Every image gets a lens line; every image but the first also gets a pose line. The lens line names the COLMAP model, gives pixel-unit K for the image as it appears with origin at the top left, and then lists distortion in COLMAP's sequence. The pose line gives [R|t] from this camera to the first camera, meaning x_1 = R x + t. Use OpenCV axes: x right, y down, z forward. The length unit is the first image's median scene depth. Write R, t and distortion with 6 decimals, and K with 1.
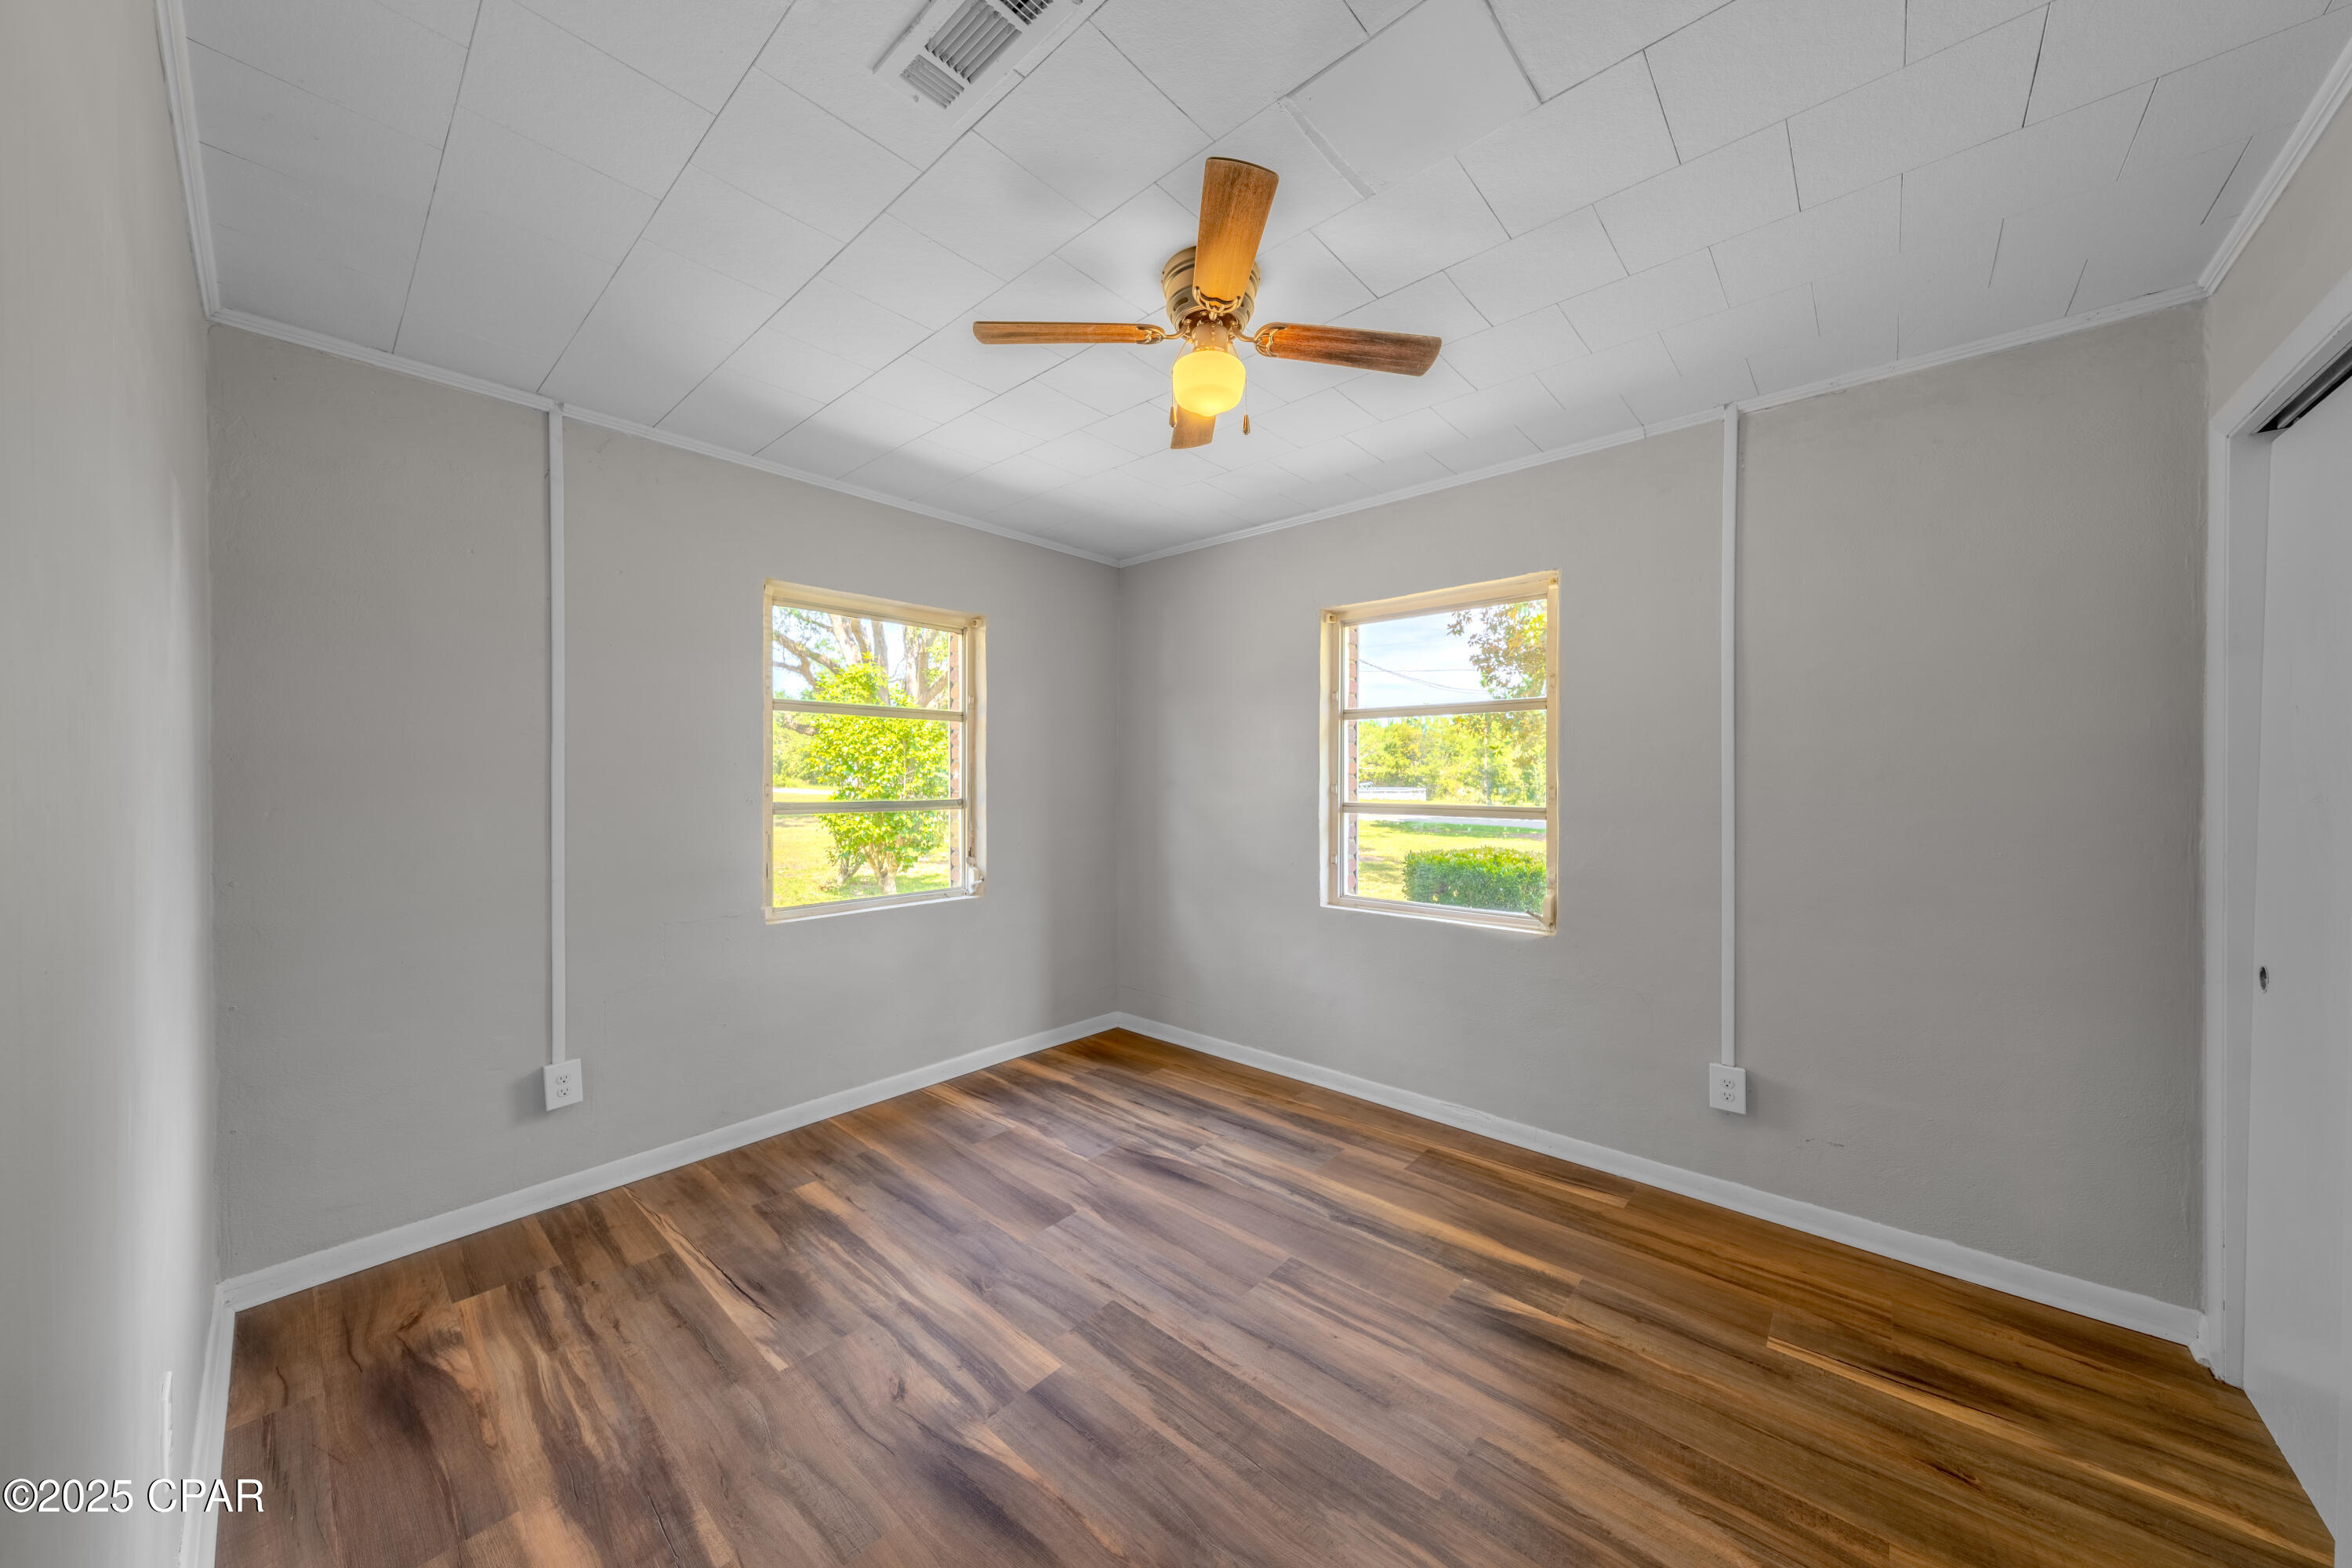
lens RADIAL K [[811.0, 0, 1168.9], [0, 811.0, 783.3], [0, 0, 1]] dist [0.002527, 0.000046]
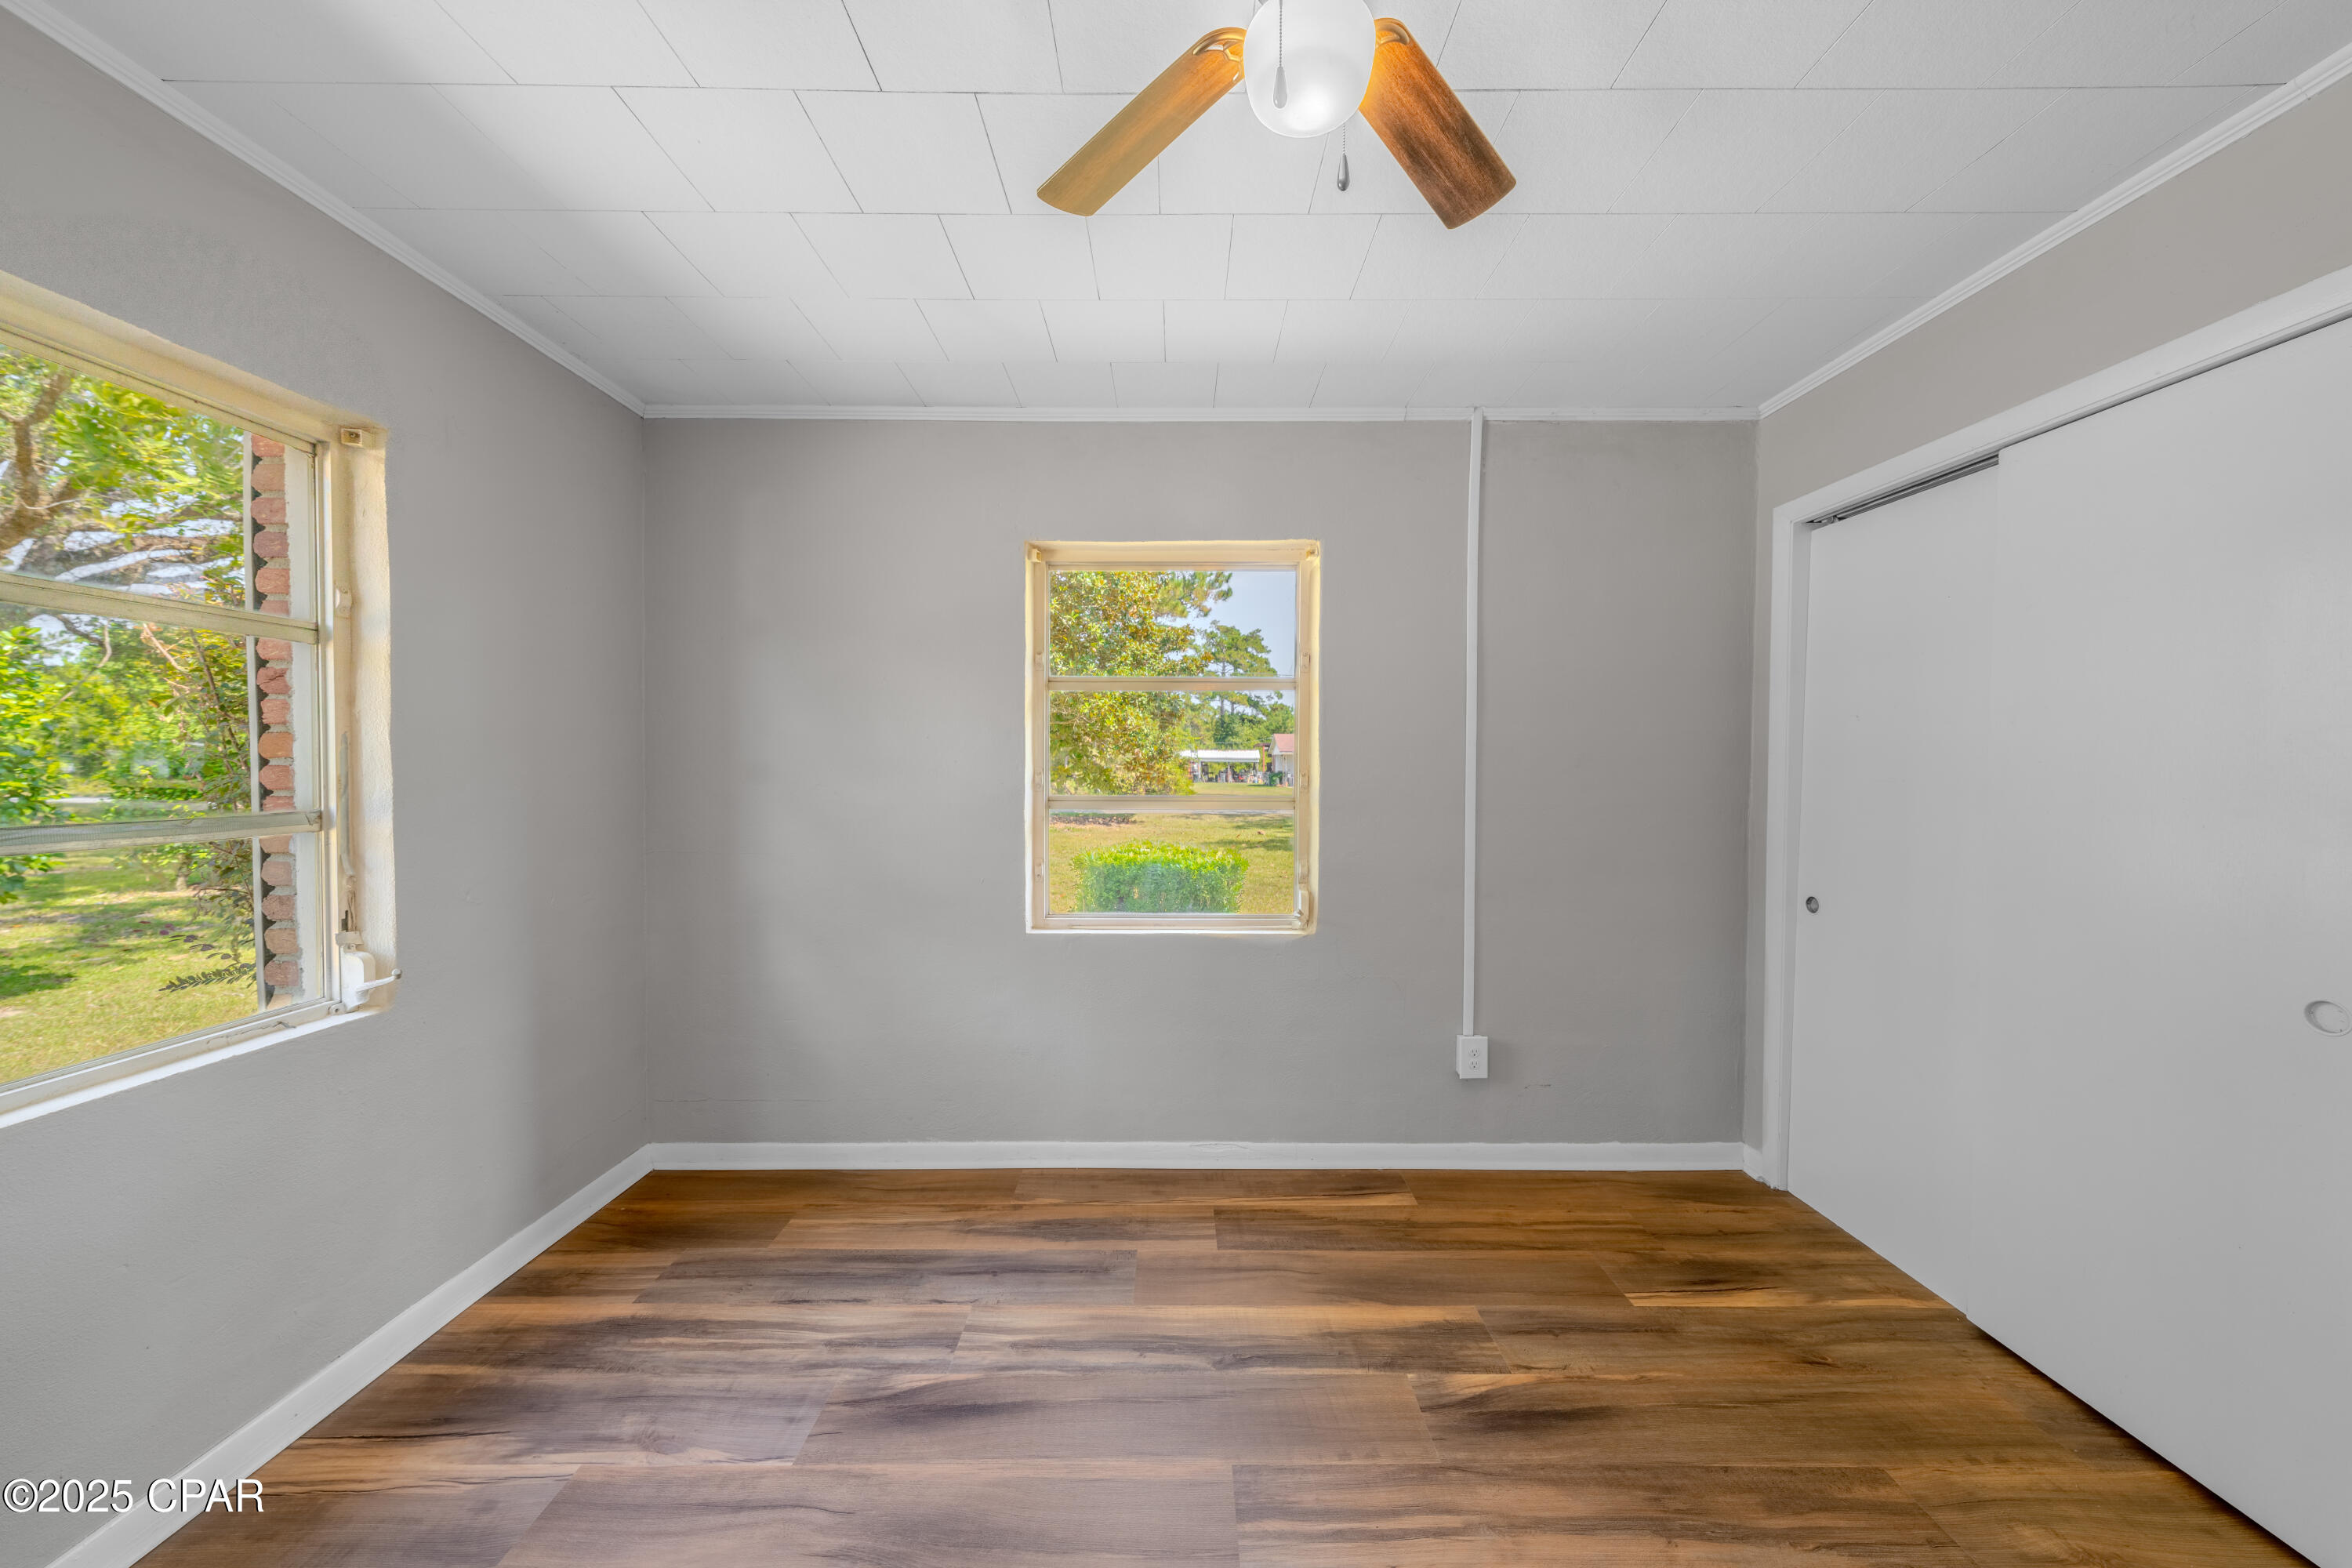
lens RADIAL K [[811.0, 0, 1179.9], [0, 811.0, 780.8], [0, 0, 1]] dist [0.002527, 0.000046]
pose [[0.739517, -0.014618, 0.672979, -0.297325], [0.003878, 0.999840, 0.017457, -0.005475], [-0.673127, -0.010300, 0.739456, 0.467891]]
